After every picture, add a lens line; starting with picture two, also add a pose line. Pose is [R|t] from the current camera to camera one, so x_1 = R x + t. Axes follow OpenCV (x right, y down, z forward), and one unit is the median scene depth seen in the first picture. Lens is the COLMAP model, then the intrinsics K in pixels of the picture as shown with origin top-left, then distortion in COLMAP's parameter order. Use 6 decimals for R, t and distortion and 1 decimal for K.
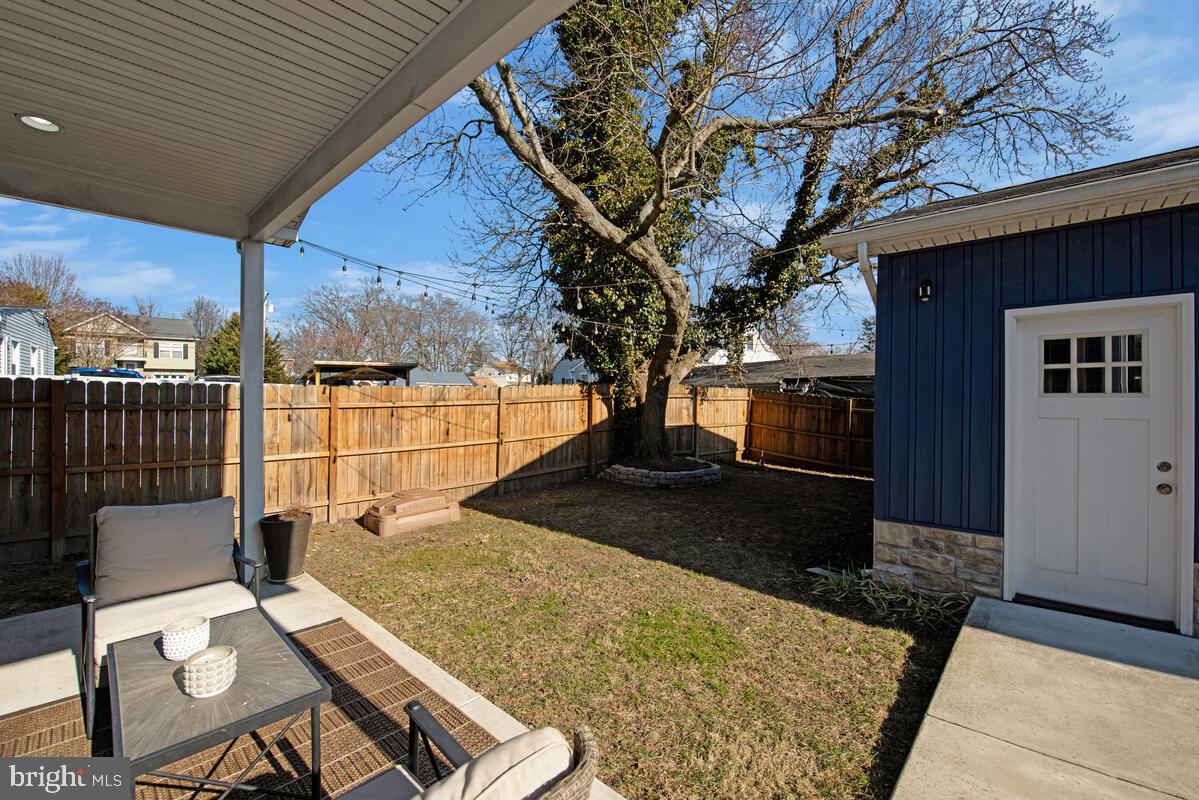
lens RADIAL K [[495.4, 0, 601.5], [0, 495.4, 388.1], [0, 0, 1]] dist [-0.013603, -0.000733]
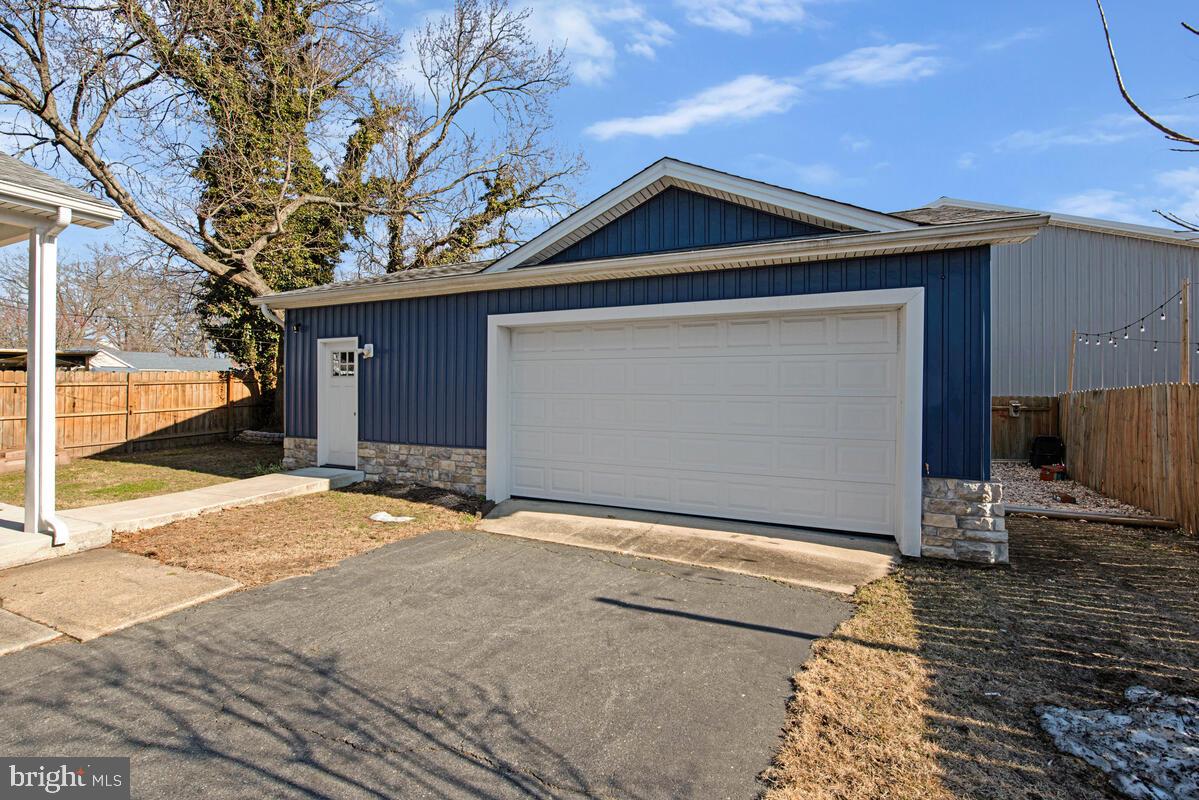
lens RADIAL K [[495.4, 0, 614.3], [0, 495.4, 381.0], [0, 0, 1]] dist [-0.013603, -0.000733]
pose [[0.939525, 0.002889, 0.342468, 0.585945], [-0.005356, 0.999966, 0.006257, 0.005692], [-0.342439, -0.007713, 0.939509, -0.711895]]
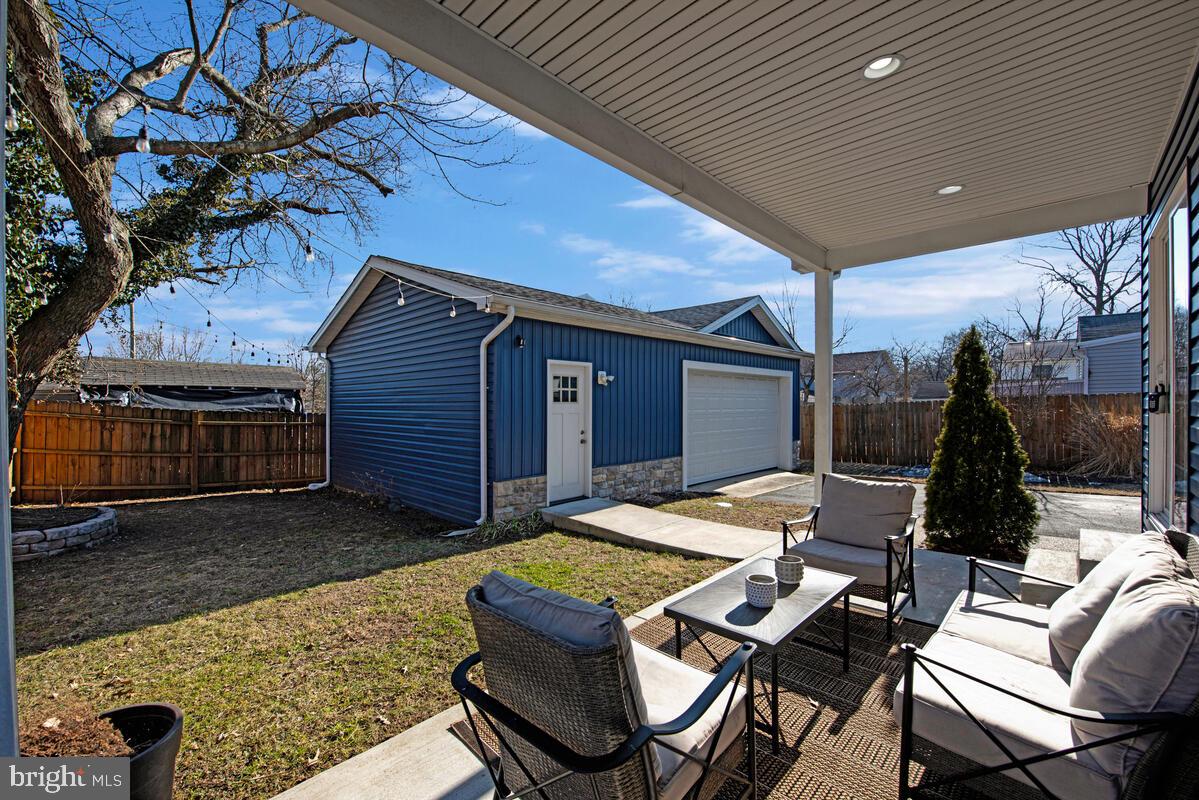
lens RADIAL K [[495.4, 0, 595.7], [0, 495.4, 407.7], [0, 0, 1]] dist [-0.013603, -0.000733]
pose [[0.018507, -0.003058, 0.999824, -0.504959], [-0.006442, 0.999974, 0.003178, 0.011641], [-0.999808, -0.006500, 0.018486, 0.334367]]
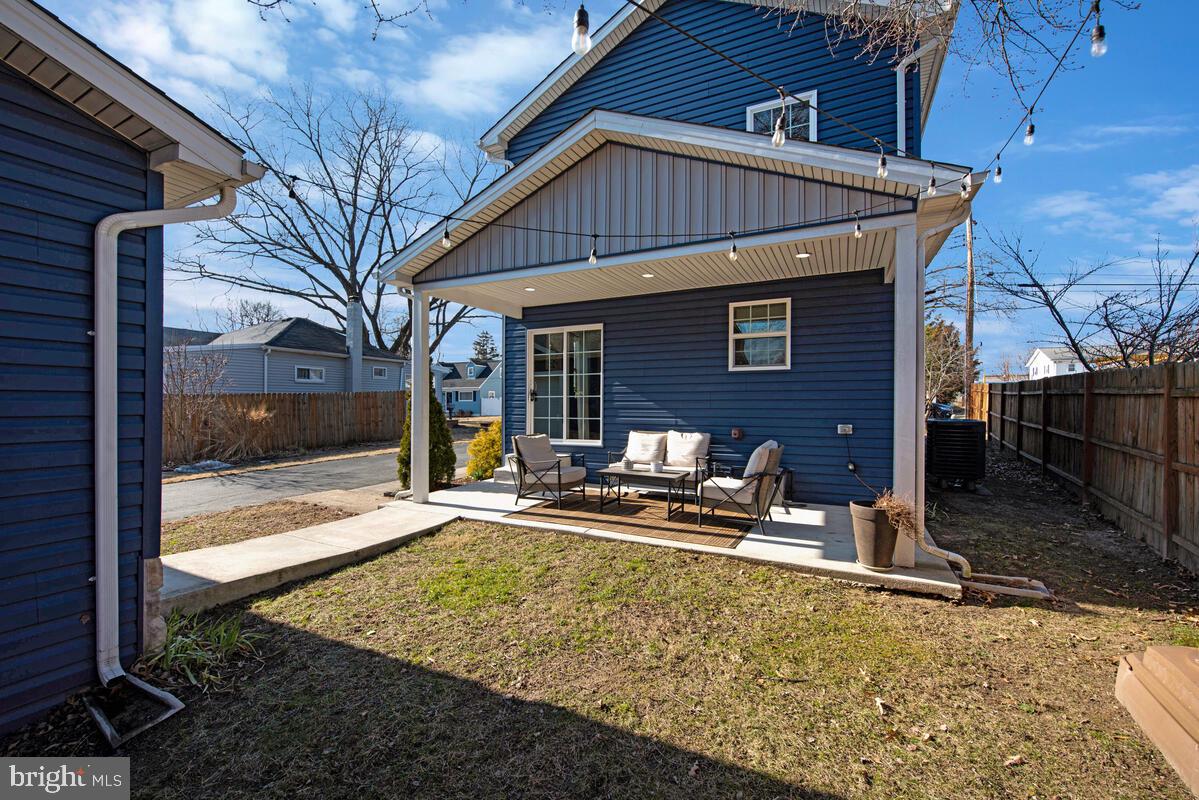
lens RADIAL K [[495.4, 0, 599.2], [0, 495.4, 401.0], [0, 0, 1]] dist [-0.013603, -0.000733]
pose [[-0.962679, 0.000440, -0.270644, 0.080736], [0.001791, 0.999987, -0.004748, 0.022072], [0.270638, -0.005056, -0.962668, 0.942337]]
